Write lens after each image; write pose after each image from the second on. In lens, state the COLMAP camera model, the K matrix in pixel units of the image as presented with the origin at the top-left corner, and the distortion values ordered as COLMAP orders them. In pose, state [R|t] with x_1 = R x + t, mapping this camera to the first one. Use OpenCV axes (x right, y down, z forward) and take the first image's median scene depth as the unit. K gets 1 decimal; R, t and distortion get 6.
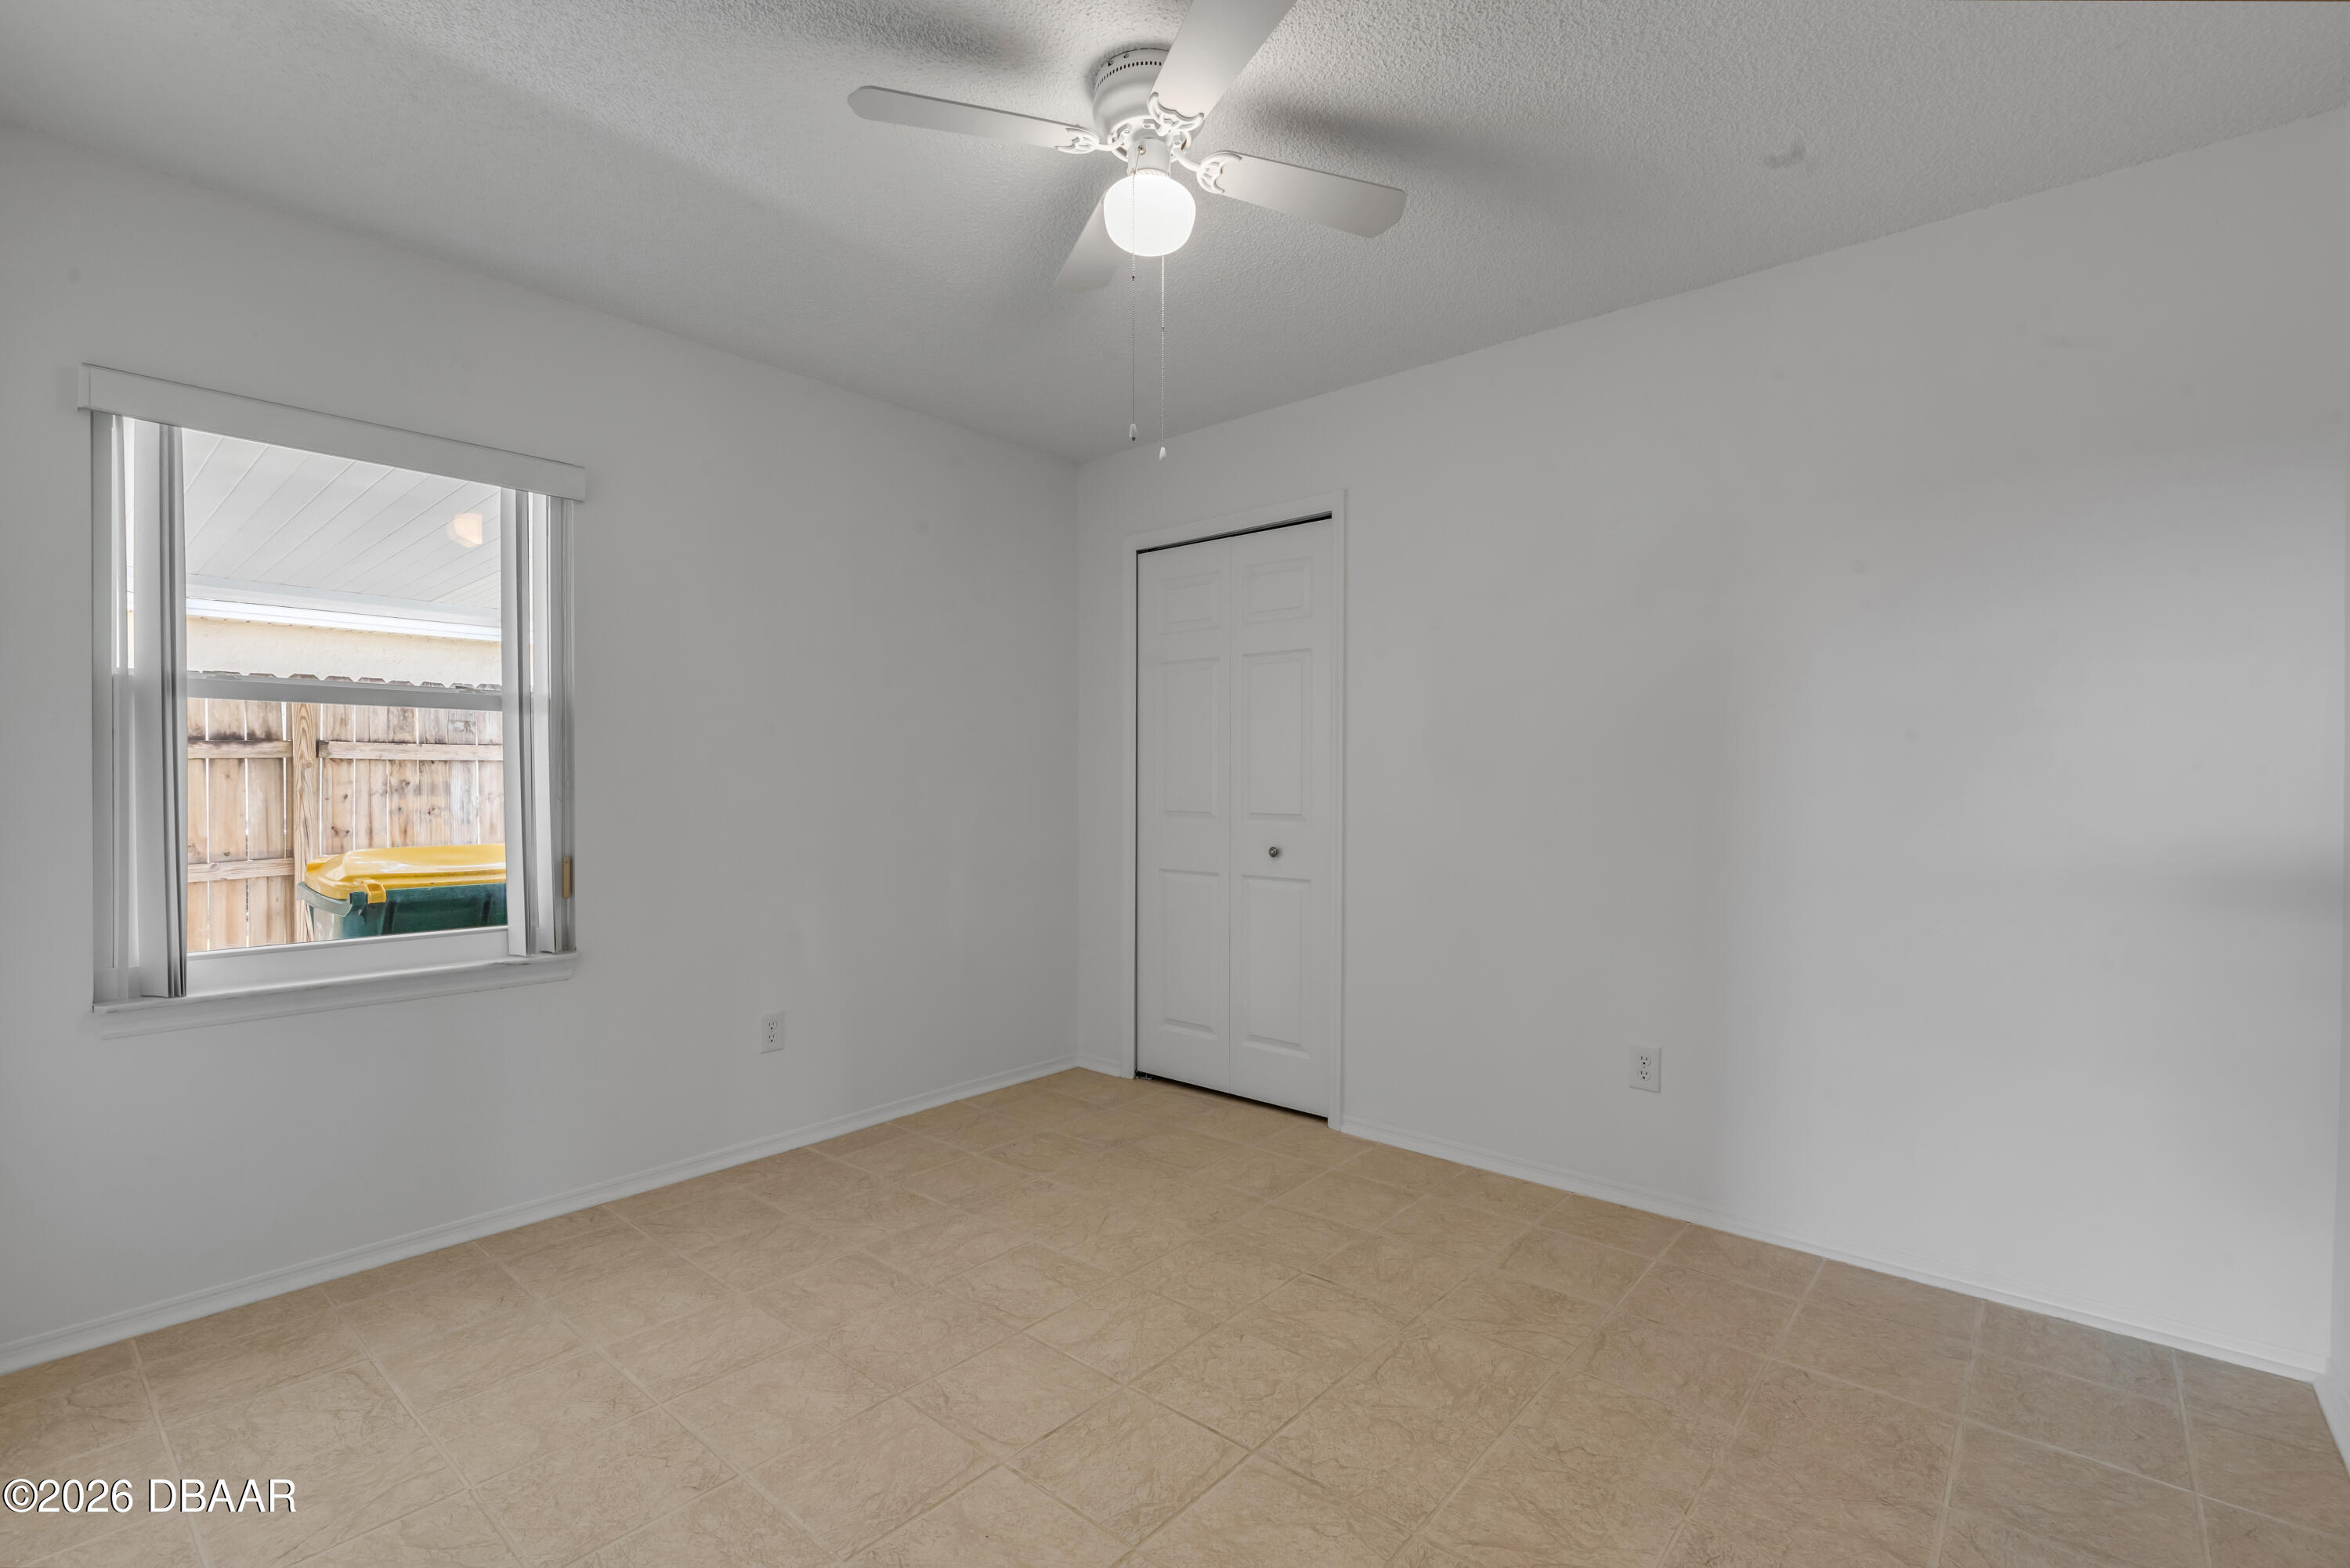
lens RADIAL K [[1066.9, 0, 1176.0], [0, 1066.9, 786.2], [0, 0, 1]] dist [0.003229, -0.000477]
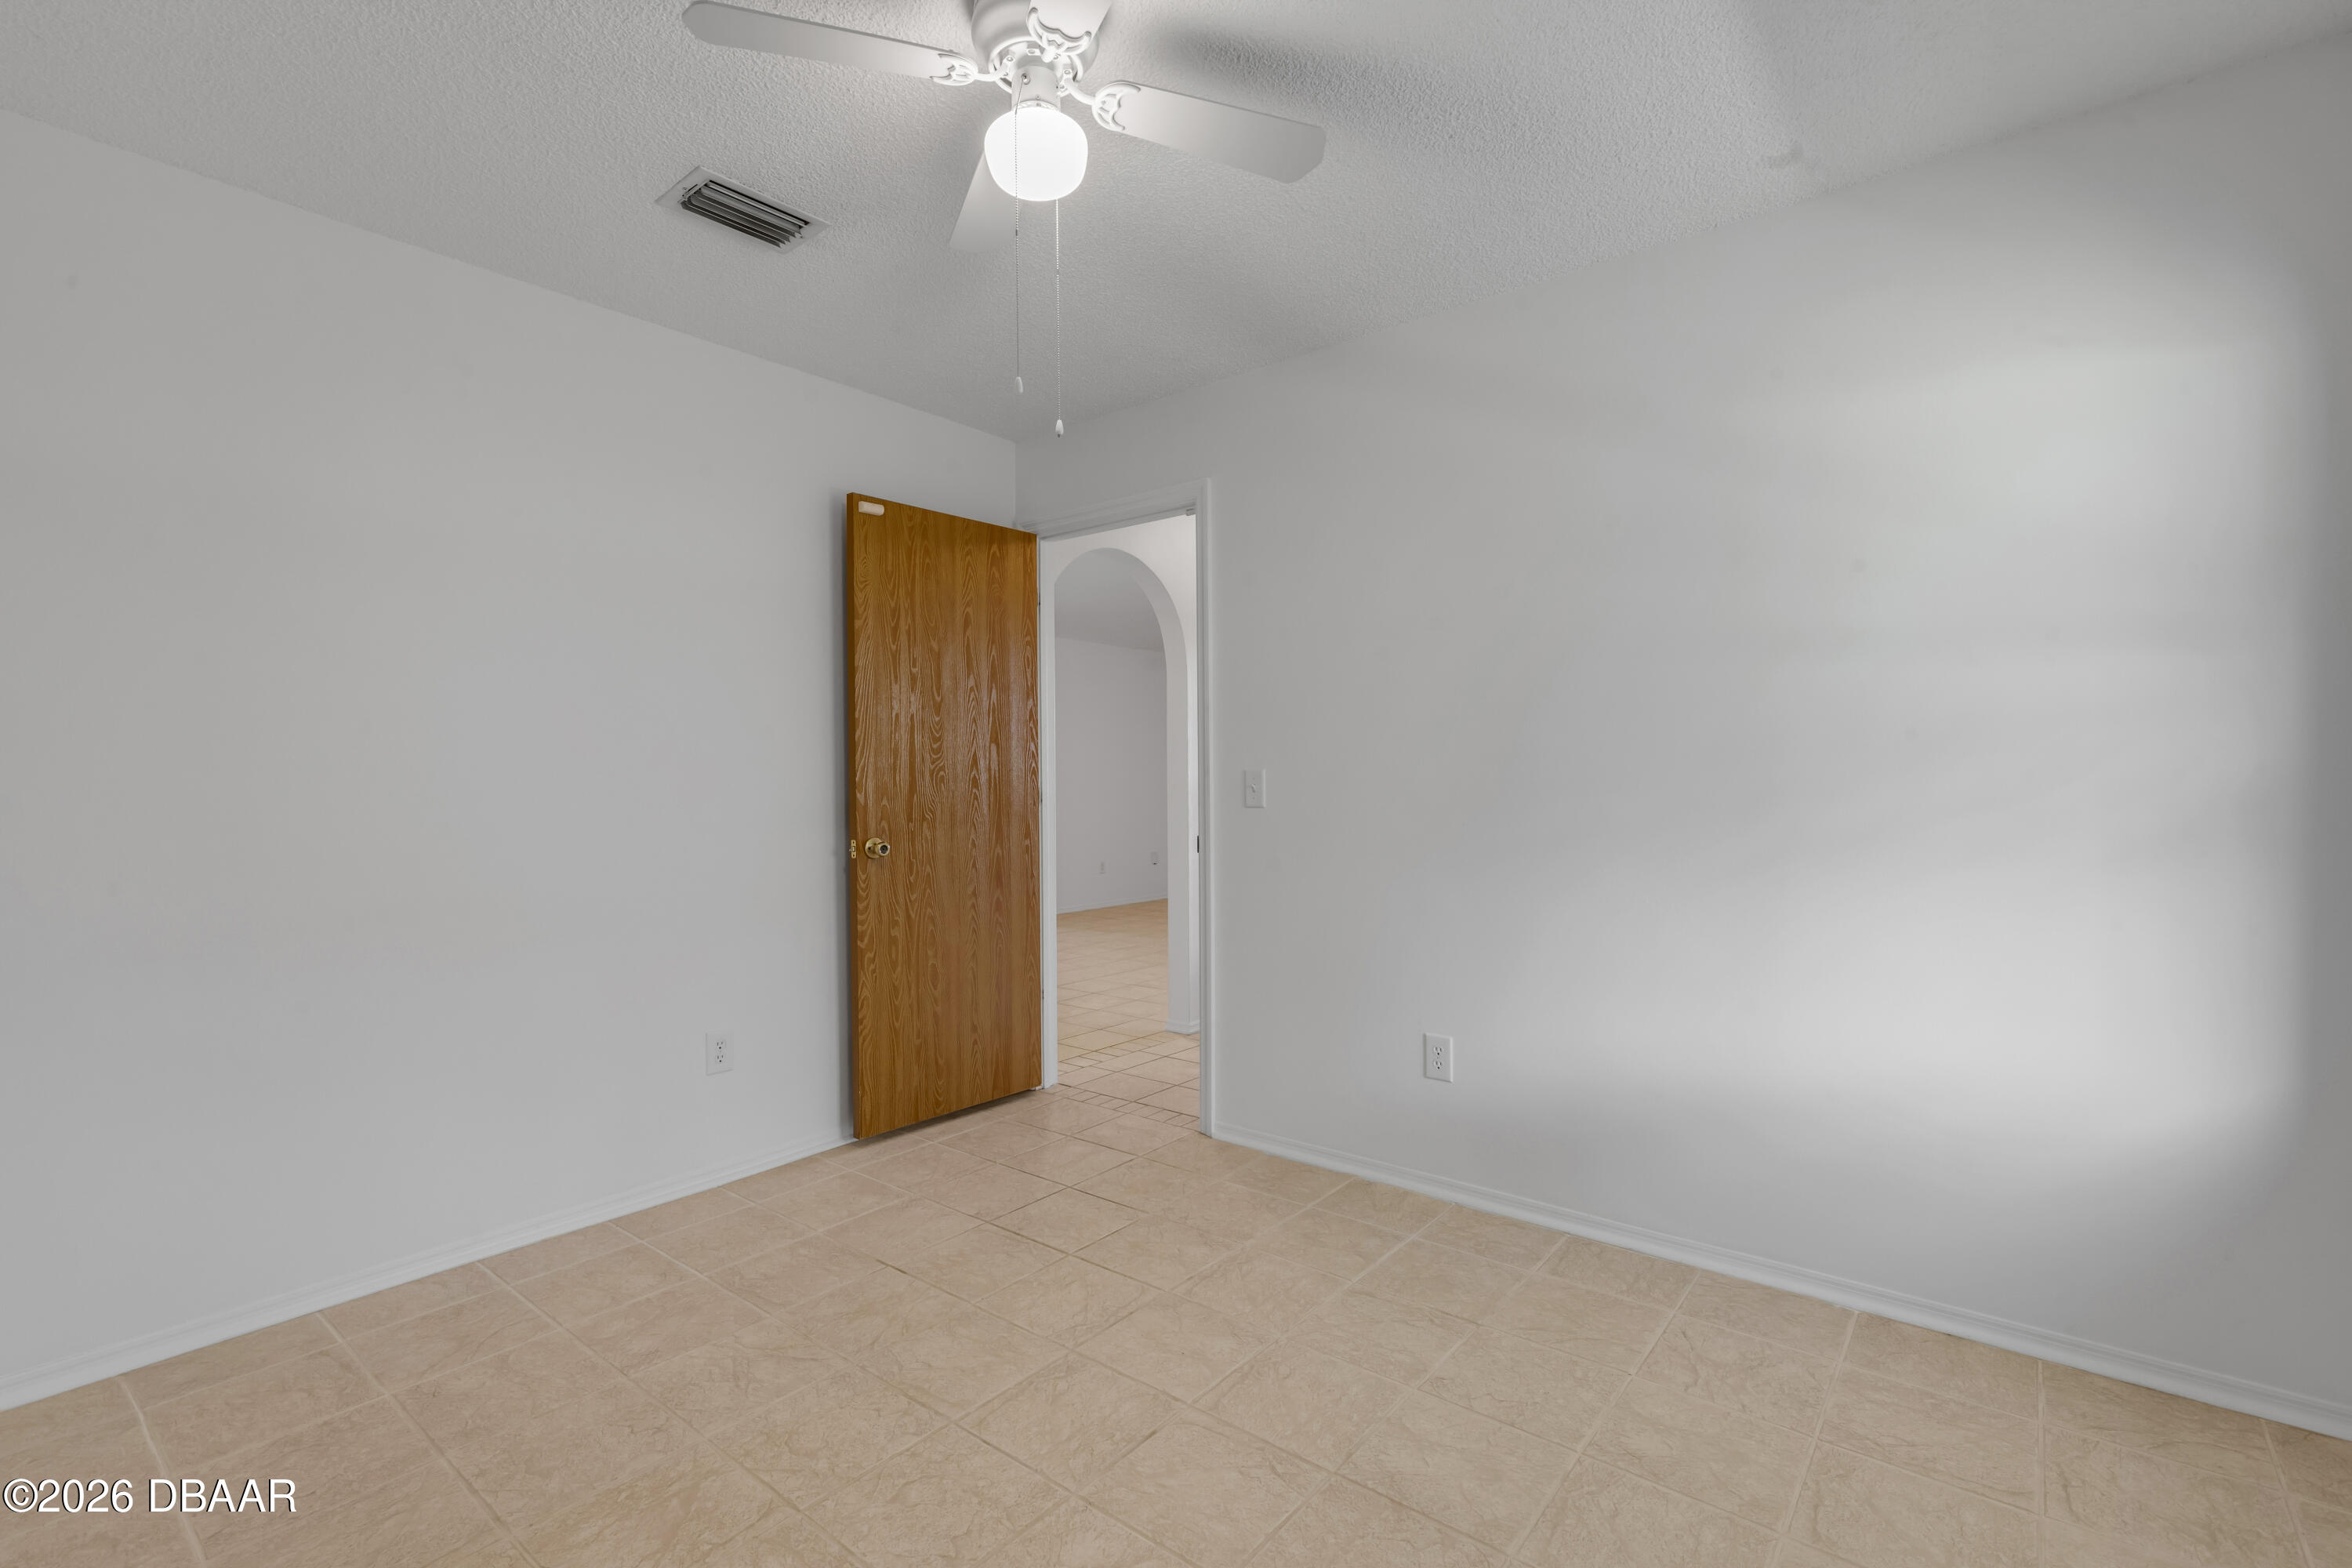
lens RADIAL K [[1067.9, 0, 1175.0], [0, 1067.9, 782.5], [0, 0, 1]] dist [0.003229, -0.000477]
pose [[-0.999620, 0.007507, -0.026538, -0.117963], [0.007352, 0.999955, 0.005914, -0.009441], [0.026581, 0.005717, -0.999630, 1.989365]]
